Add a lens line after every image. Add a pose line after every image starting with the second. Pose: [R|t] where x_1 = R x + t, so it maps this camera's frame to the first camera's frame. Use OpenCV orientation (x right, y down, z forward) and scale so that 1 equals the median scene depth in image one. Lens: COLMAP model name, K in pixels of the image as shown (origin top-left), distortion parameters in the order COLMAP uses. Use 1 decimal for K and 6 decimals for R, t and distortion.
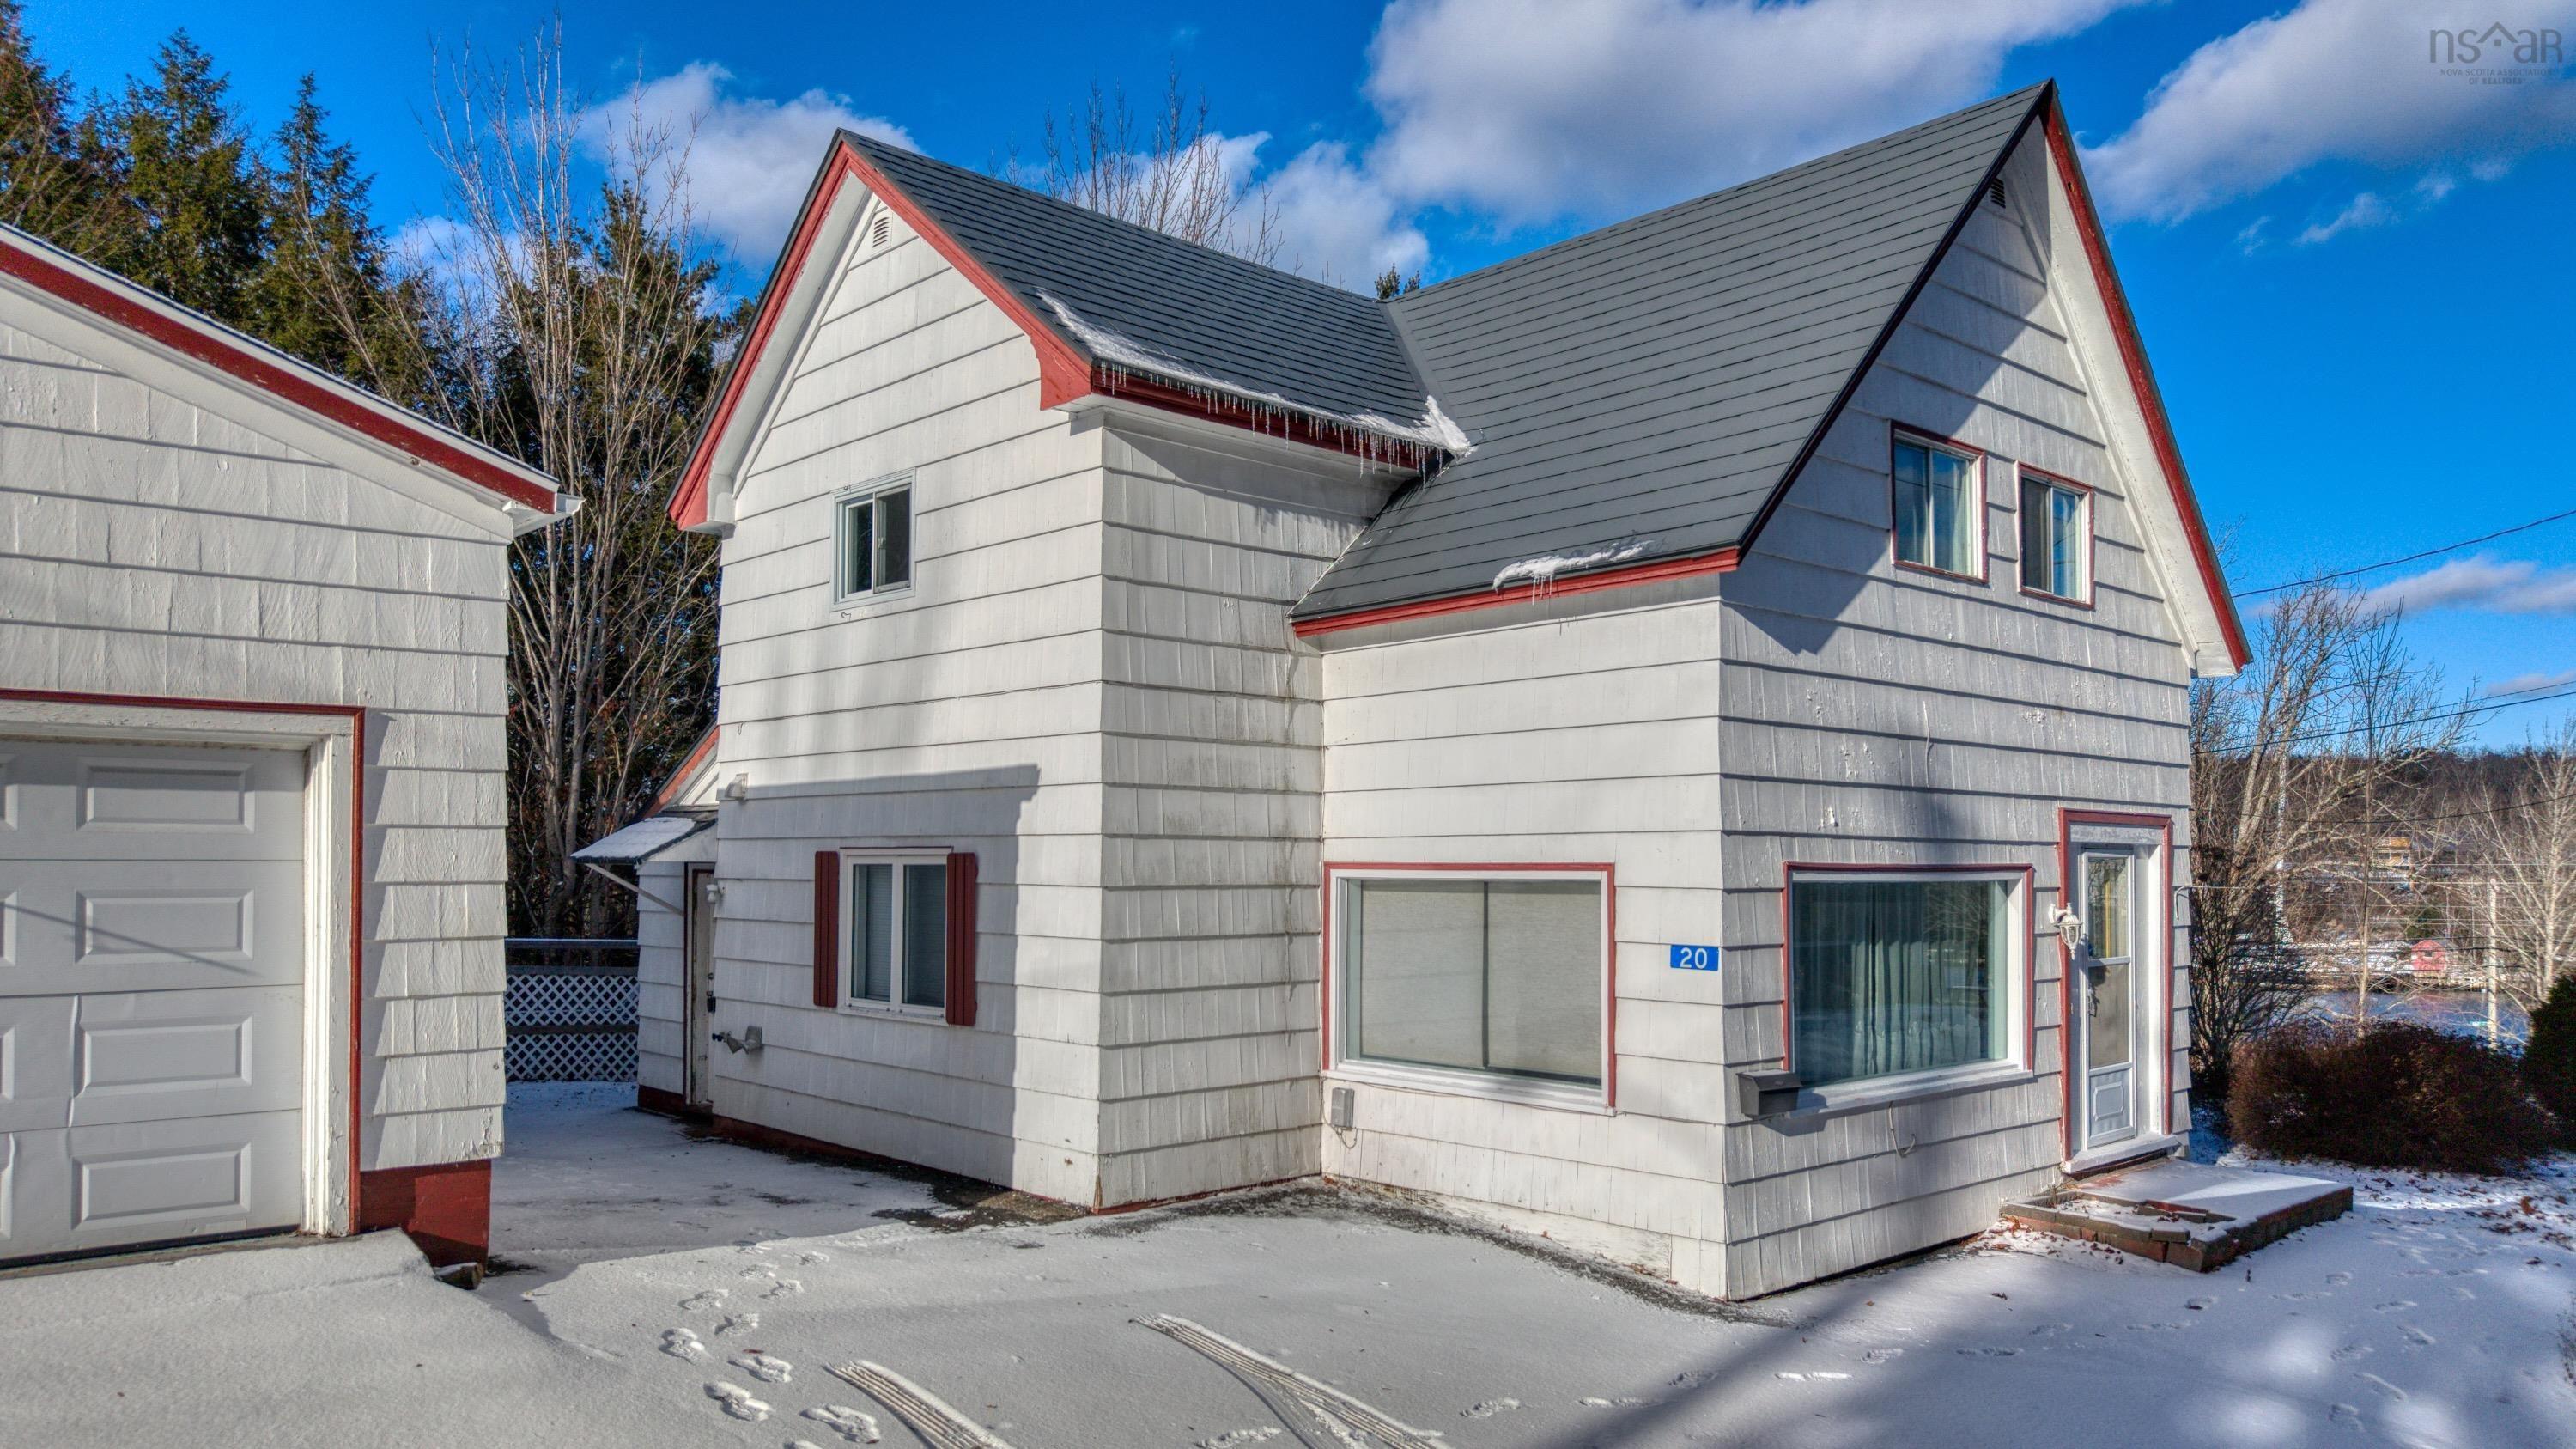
lens RADIAL K [[1761.0, 0, 1286.0], [0, 1761.0, 817.8], [0, 0, 1]] dist [0.031631, -0.037085]
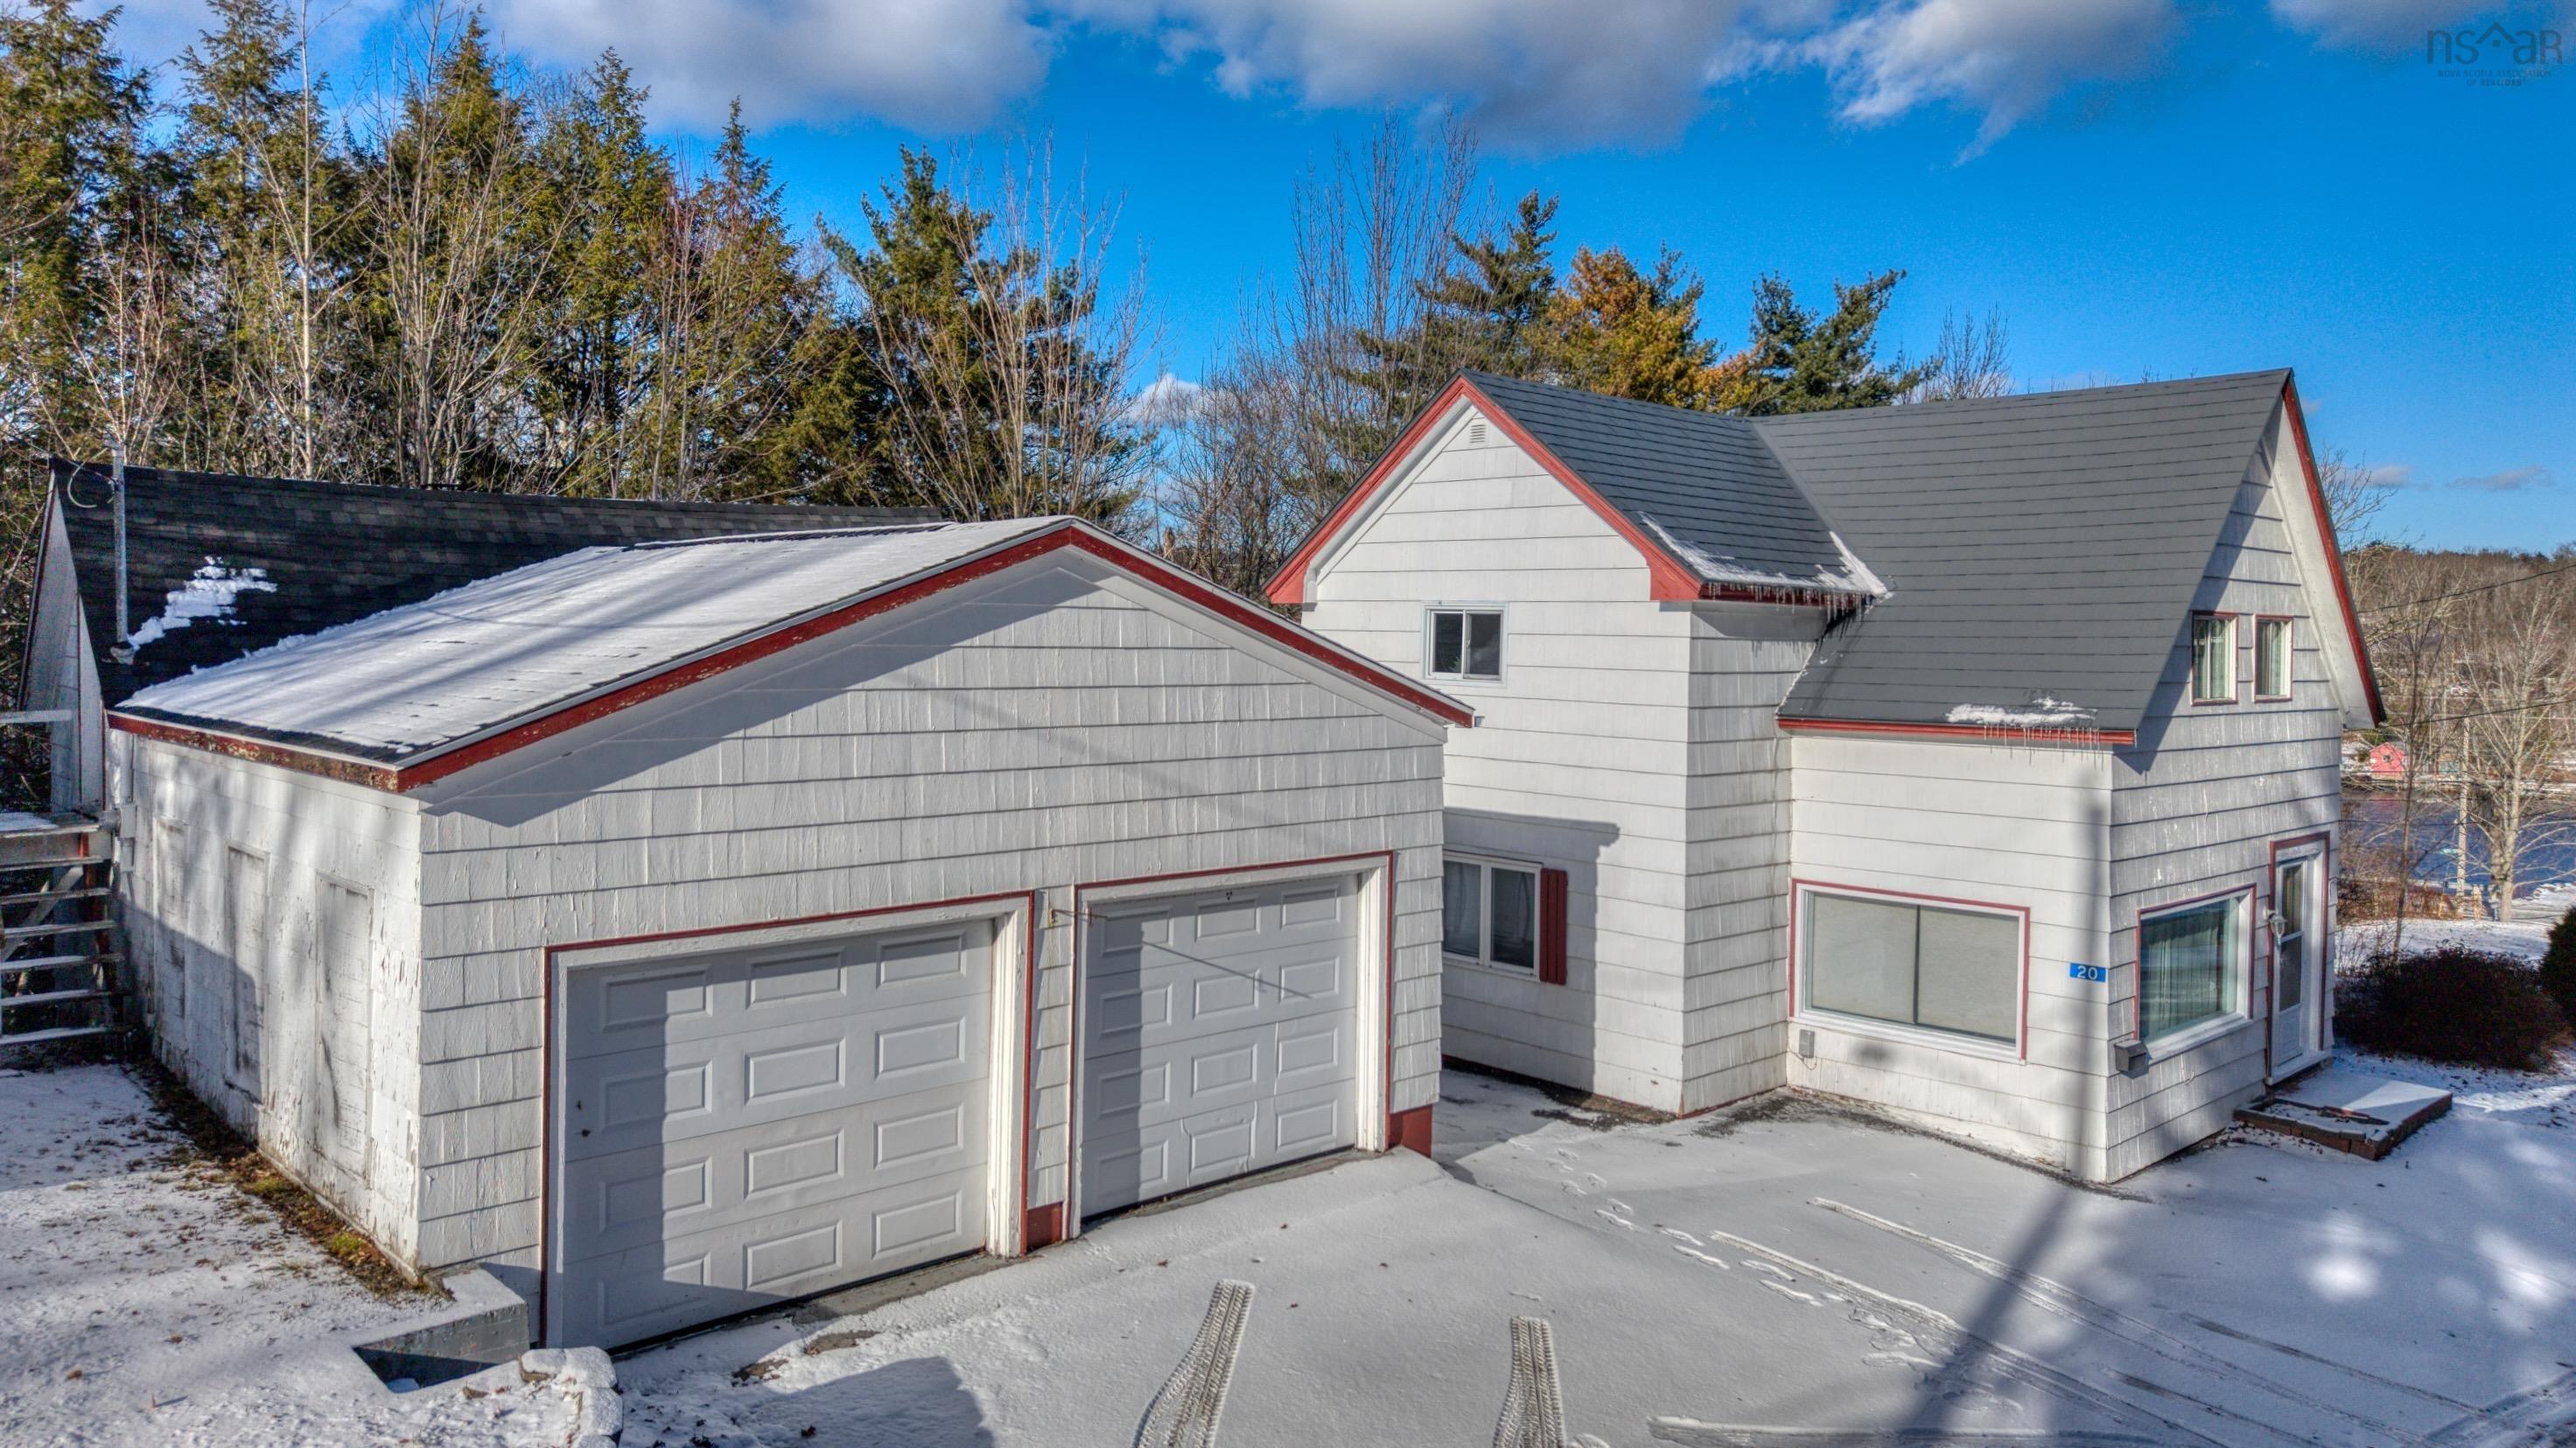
lens RADIAL K [[1792.8, 0, 1291.4], [0, 1792.8, 649.3], [0, 0, 1]] dist [0.037388, -0.039524]
pose [[0.999458, 0.015360, 0.029132, -0.463754], [-0.016278, 0.999370, 0.031526, -0.216229], [-0.028629, -0.031983, 0.999078, -0.522719]]
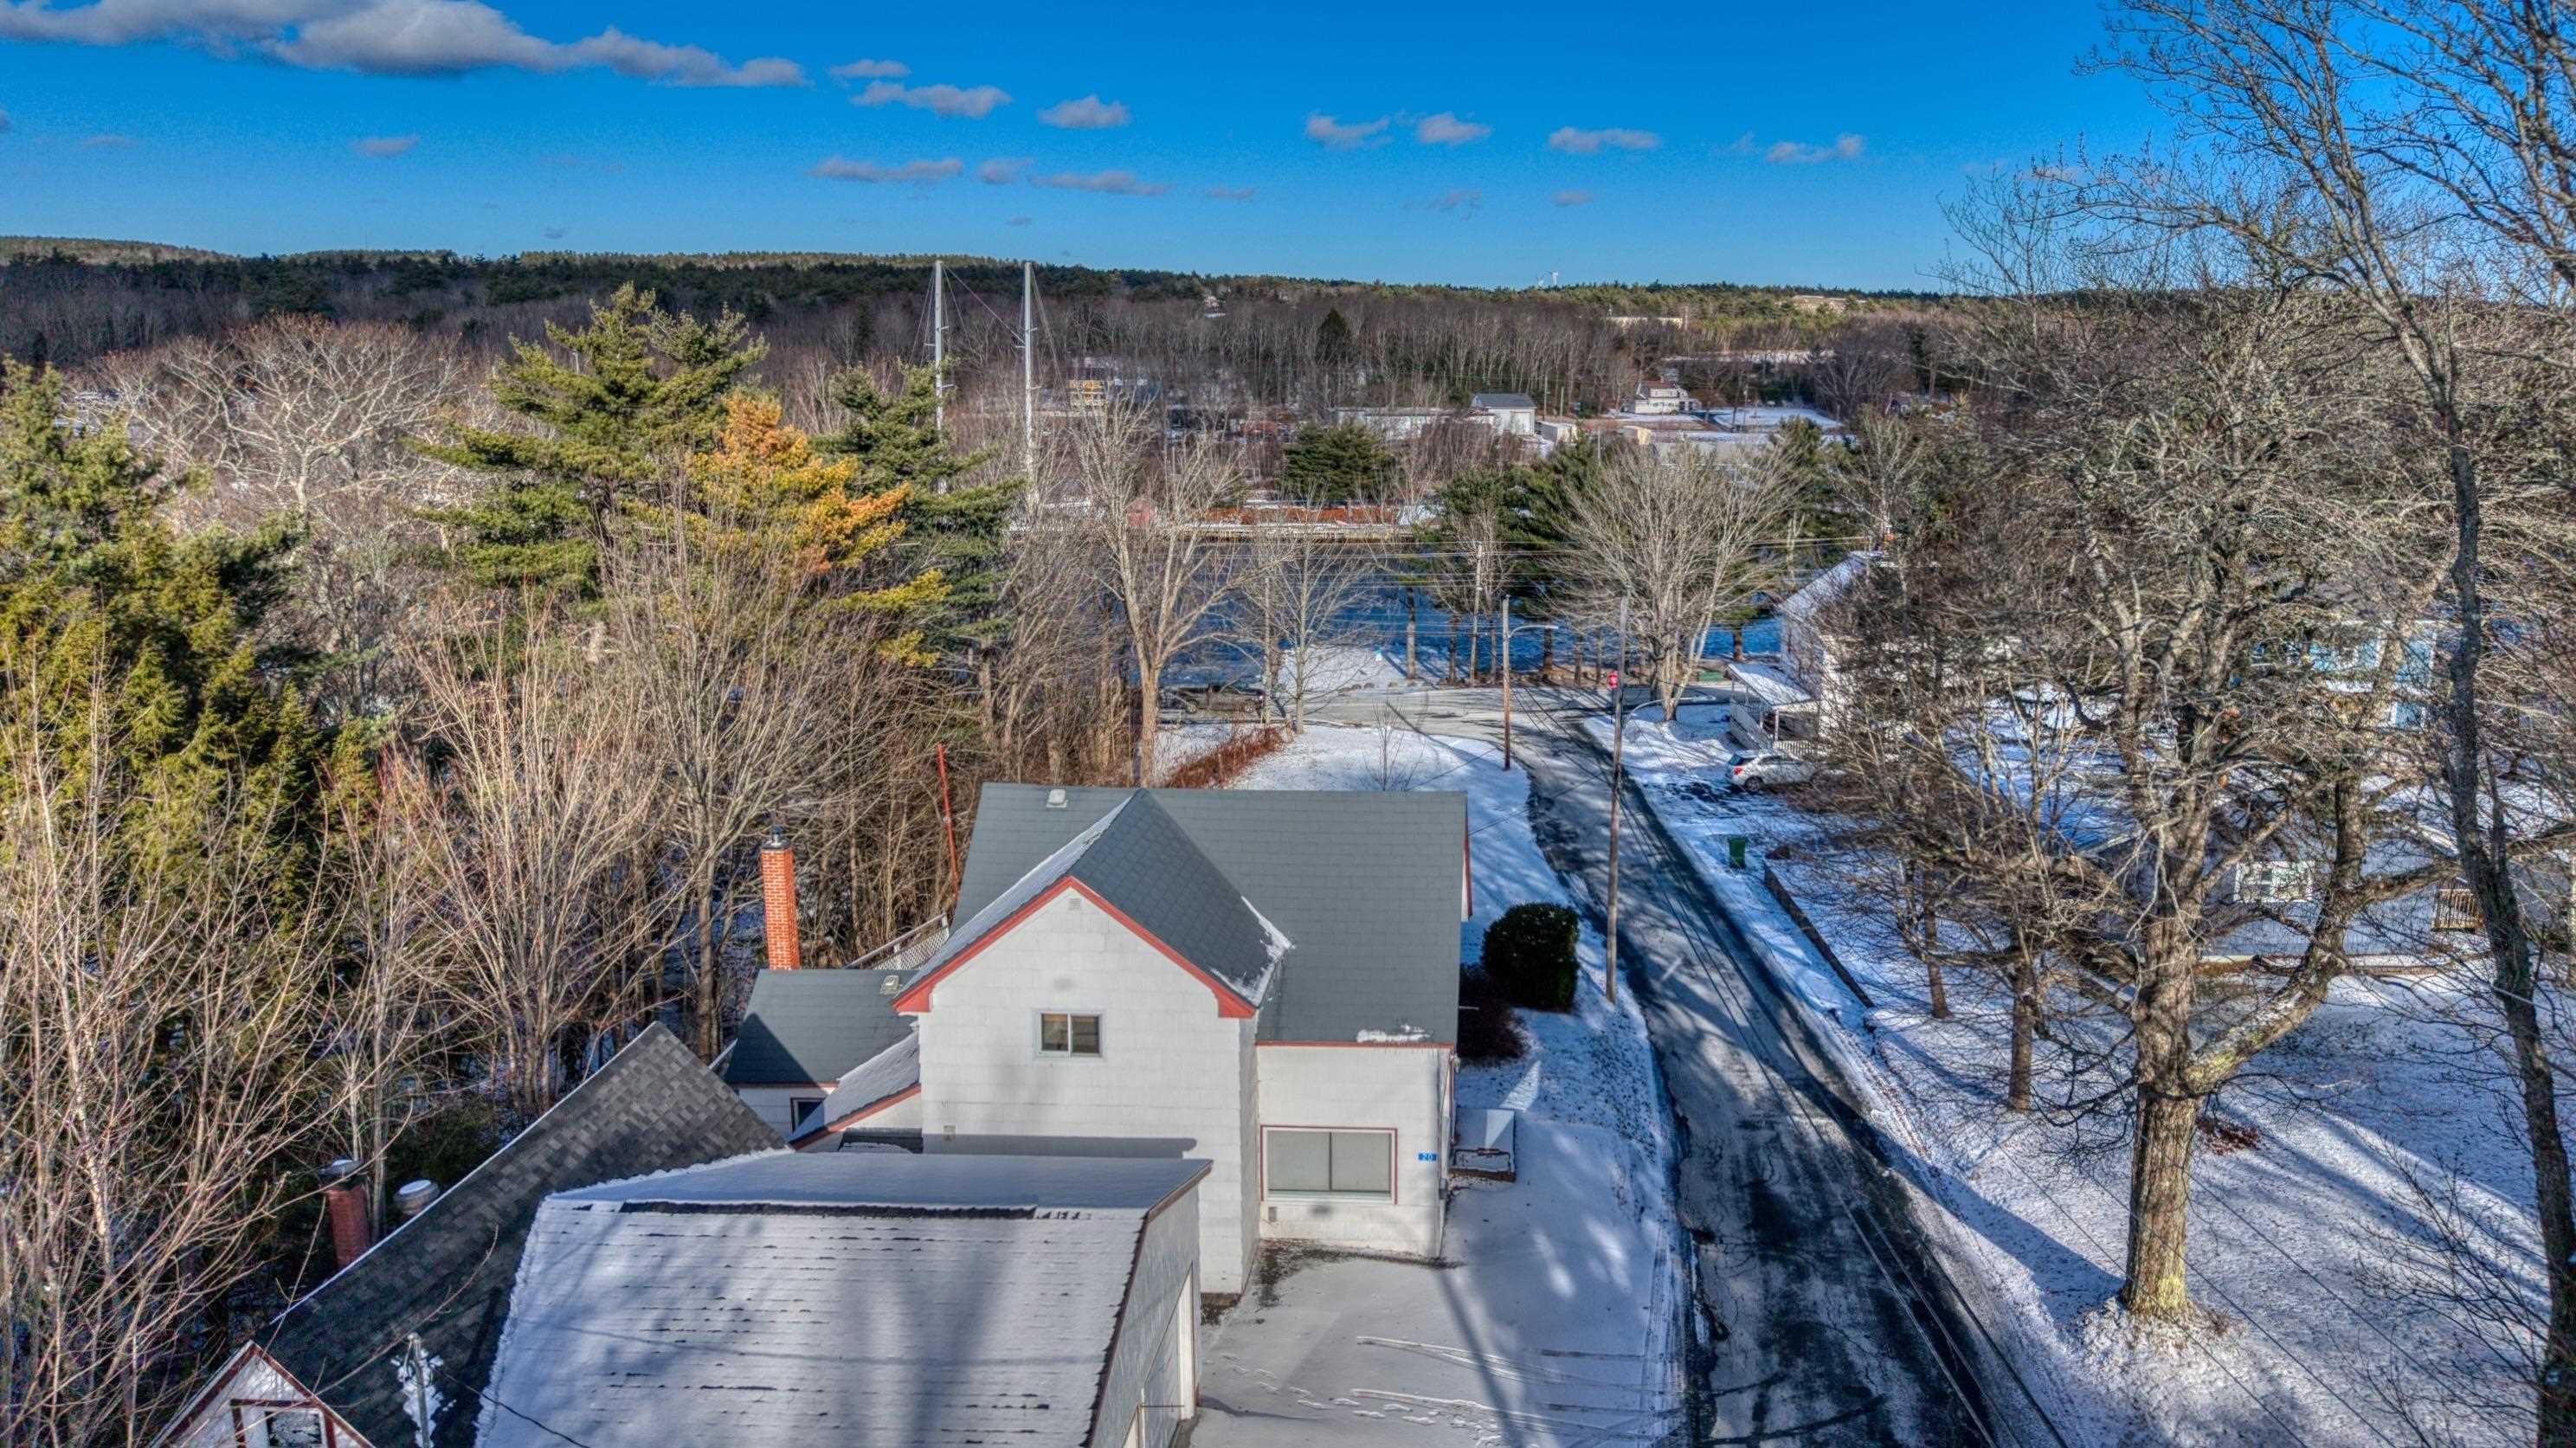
lens RADIAL K [[1773.9, 0, 1470.5], [0, 1773.9, 686.0], [0, 0, 1]] dist [0.027351, -0.039875]
pose [[0.704290, -0.123686, 0.699055, -1.553526], [-0.016684, 0.981550, 0.190478, -1.146232], [-0.709716, -0.145815, 0.689232, -0.952077]]
